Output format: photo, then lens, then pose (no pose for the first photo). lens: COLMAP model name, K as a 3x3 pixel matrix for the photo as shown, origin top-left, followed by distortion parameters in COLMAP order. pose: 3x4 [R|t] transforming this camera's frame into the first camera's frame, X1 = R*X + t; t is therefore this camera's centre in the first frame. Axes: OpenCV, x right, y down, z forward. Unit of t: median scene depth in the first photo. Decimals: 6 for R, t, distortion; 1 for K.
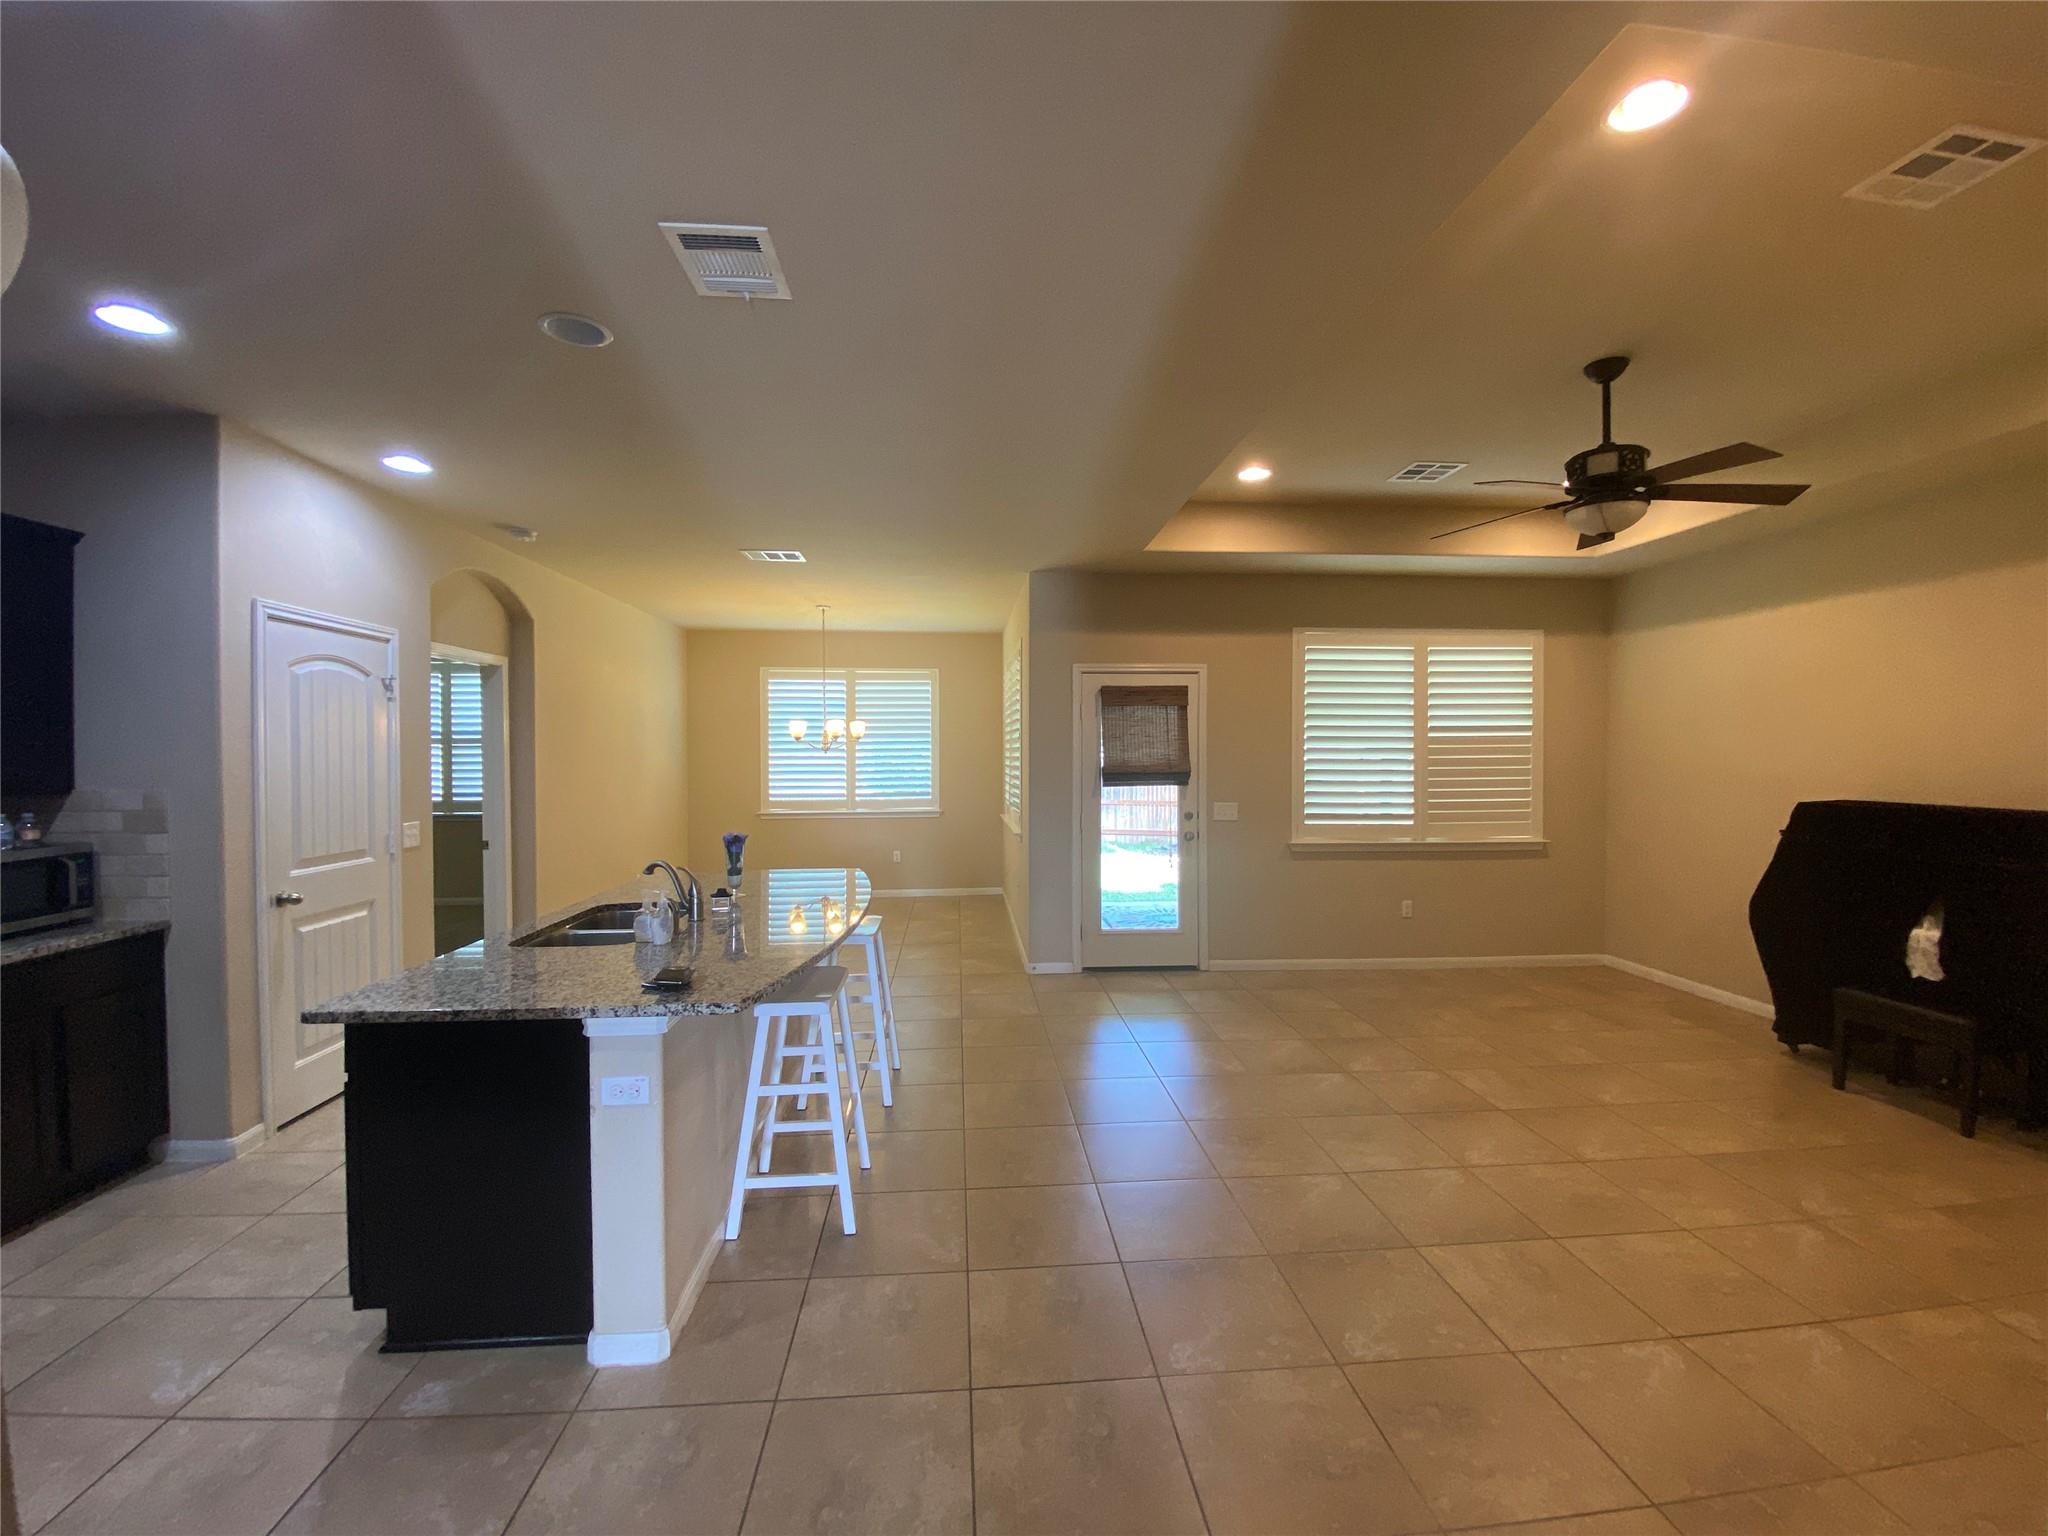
lens RADIAL K [[834.0, 0, 1024.0], [0, 834.0, 768.0], [0, 0, 1]] dist [0.043128, -0.031503]
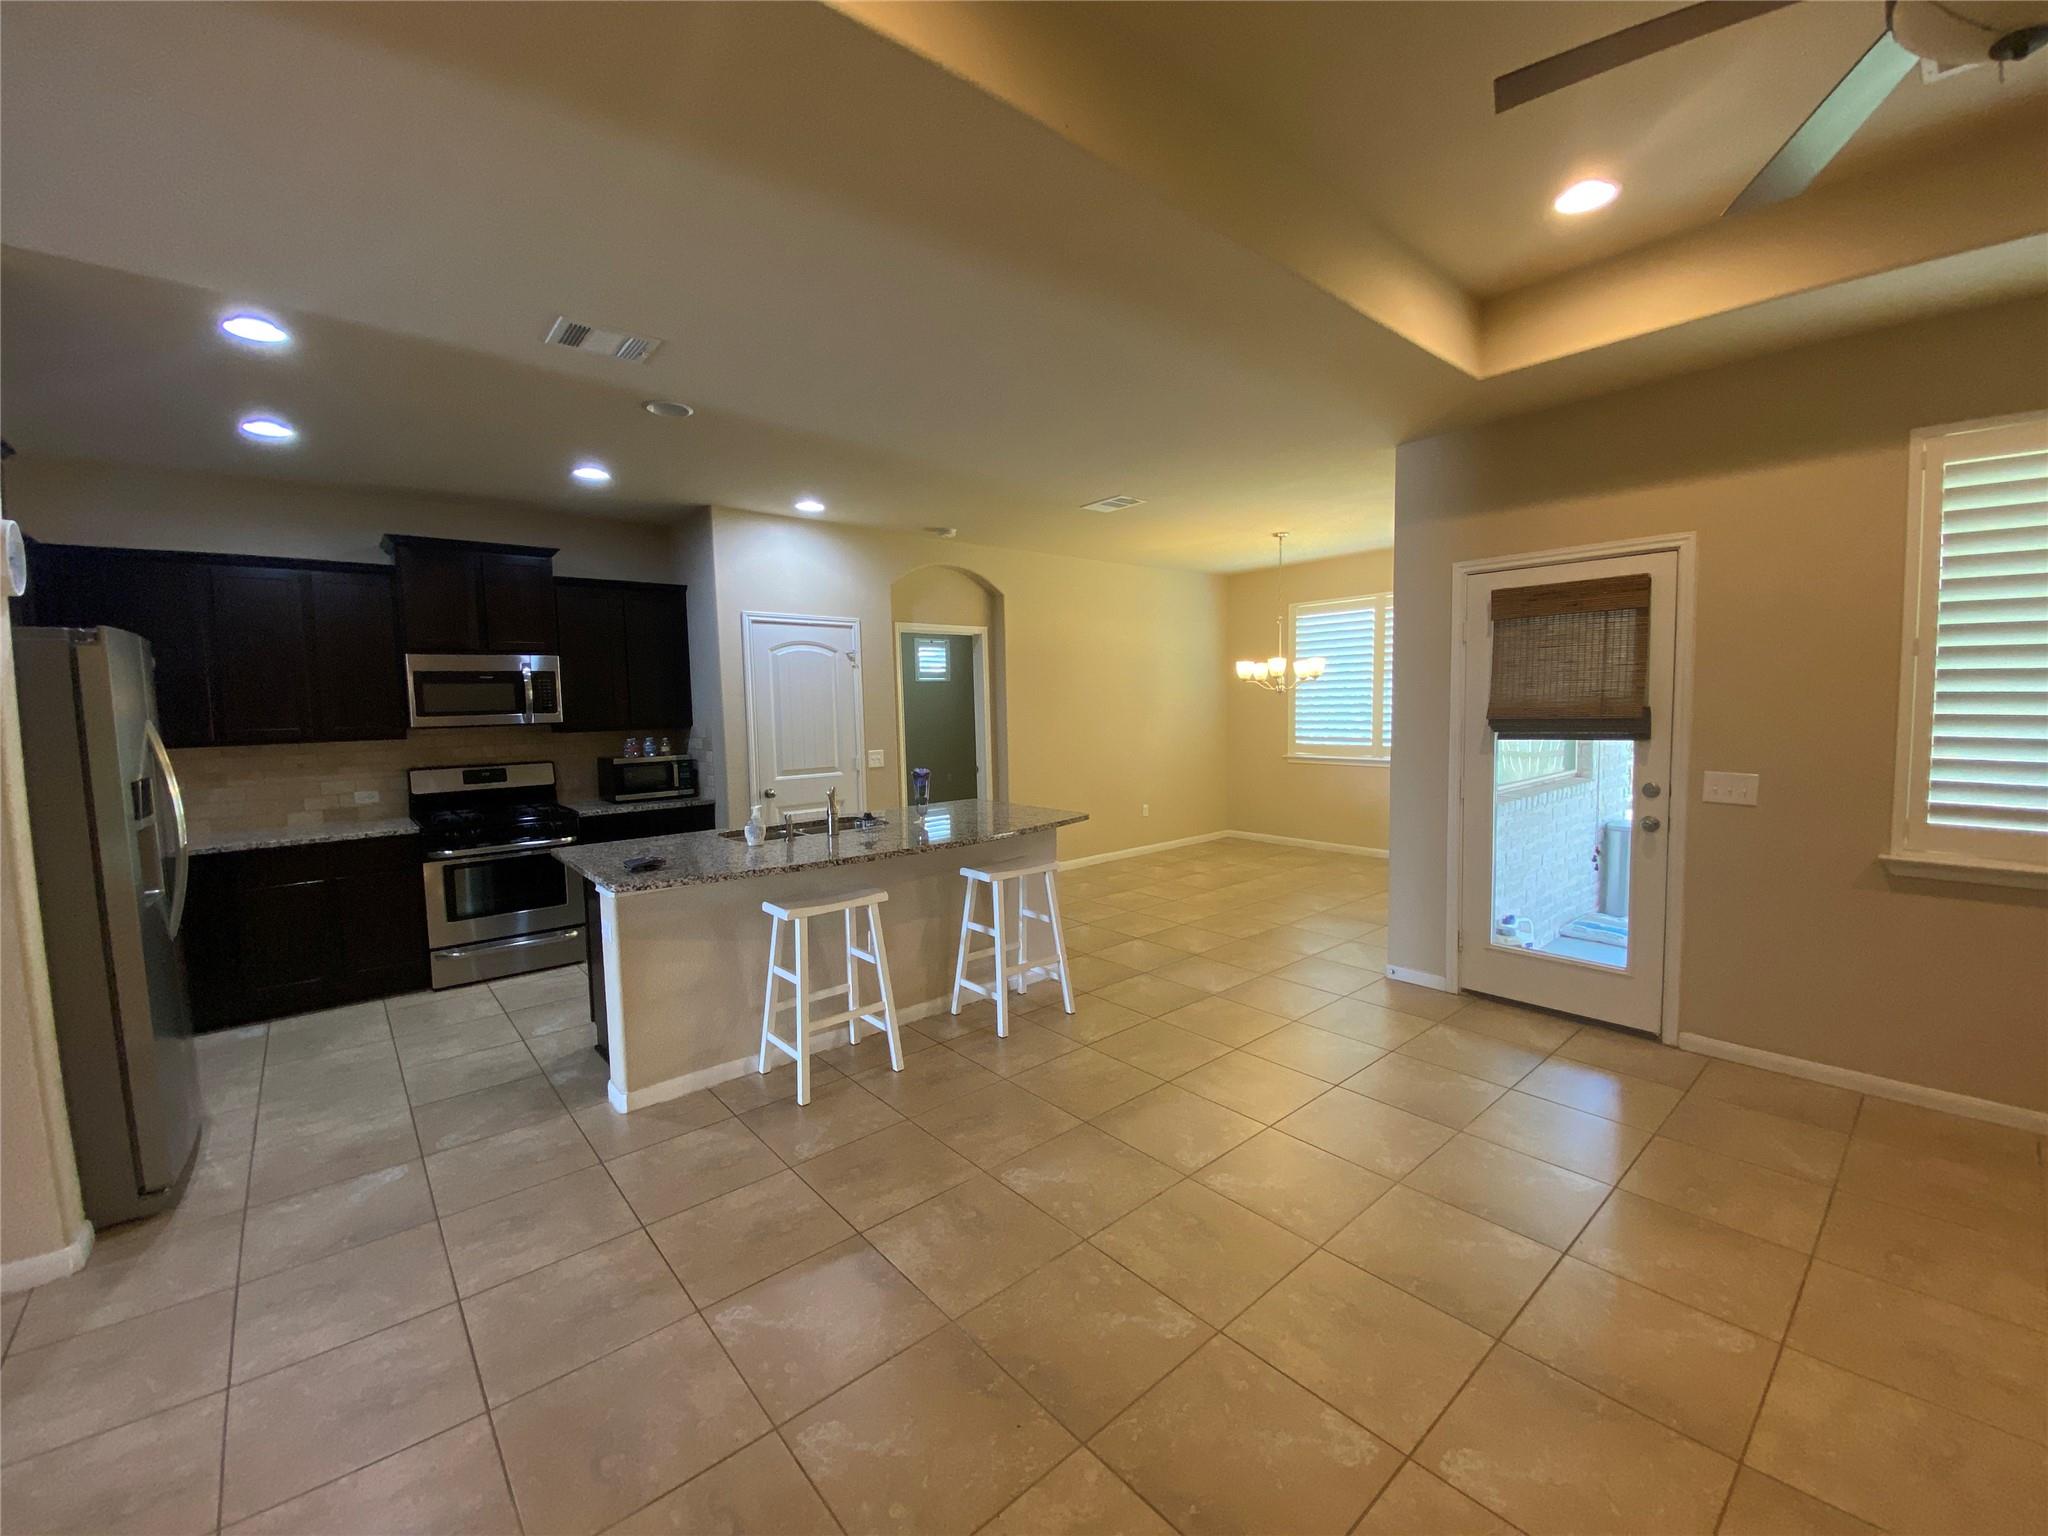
lens RADIAL K [[834.0, 0, 1024.0], [0, 834.0, 768.0], [0, 0, 1]] dist [0.043128, -0.031503]
pose [[0.578470, 0.055376, -0.813822, 0.440491], [0.005494, 0.997406, 0.071773, -0.005558], [0.815685, -0.045990, 0.576665, 0.278571]]
